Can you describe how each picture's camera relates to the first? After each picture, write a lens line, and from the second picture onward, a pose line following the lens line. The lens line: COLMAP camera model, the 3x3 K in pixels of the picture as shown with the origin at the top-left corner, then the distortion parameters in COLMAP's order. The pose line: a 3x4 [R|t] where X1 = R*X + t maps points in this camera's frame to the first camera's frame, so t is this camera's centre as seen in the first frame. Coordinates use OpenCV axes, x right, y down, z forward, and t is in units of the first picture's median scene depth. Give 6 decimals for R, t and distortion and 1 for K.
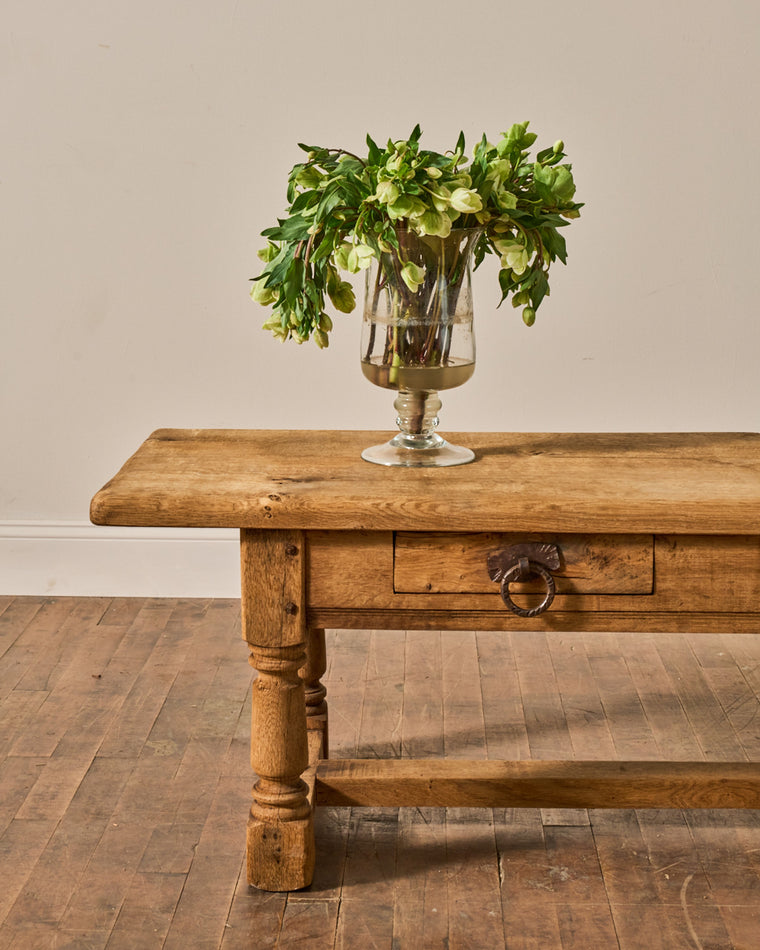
lens RADIAL K [[1770.9, 0, 380.0], [0, 1770.9, 475.0], [0, 0, 1]] dist [-0.055860, -0.116063]
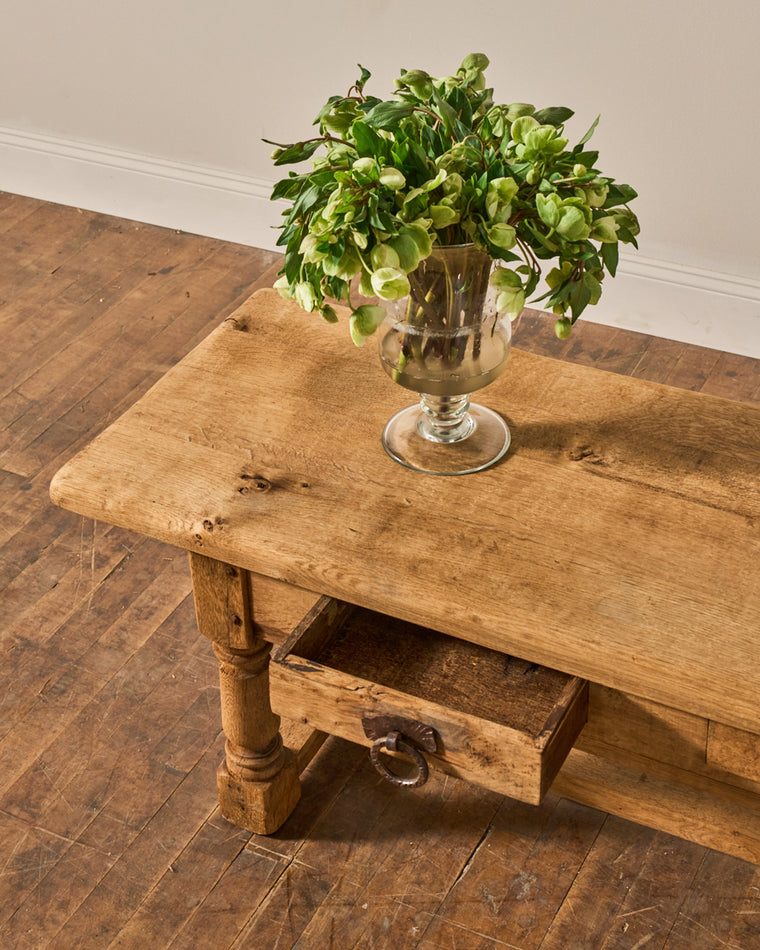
lens RADIAL K [[1672.8, 0, 380.0], [0, 1672.8, 475.0], [0, 0, 1]] dist [-0.021868, -0.012064]
pose [[0.898960, 0.235314, -0.369457, 0.334272], [-0.052192, 0.894983, 0.443037, -0.397696], [0.434911, -0.378990, 0.816835, 0.320120]]
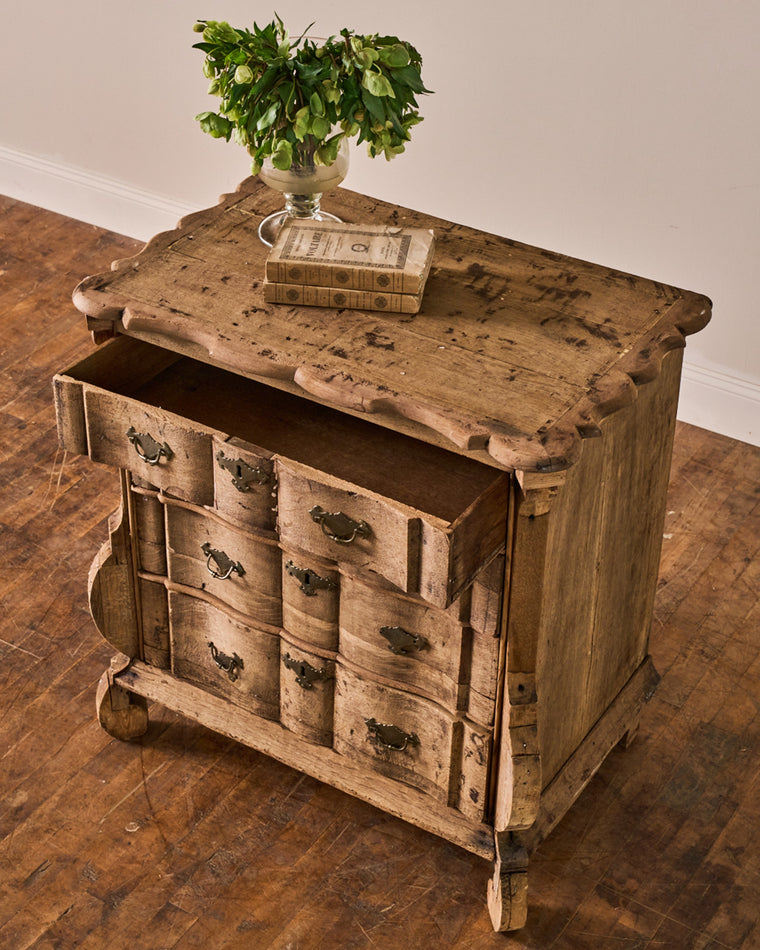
lens RADIAL K [[1770.9, 0, 380.0], [0, 1770.9, 475.0], [0, 0, 1]] dist [-0.055860, -0.116063]
pose [[0.853449, 0.309840, -0.419076, 0.787098], [-0.105712, 0.890293, 0.442948, -0.662219], [0.510343, -0.333732, 0.792573, -0.110937]]
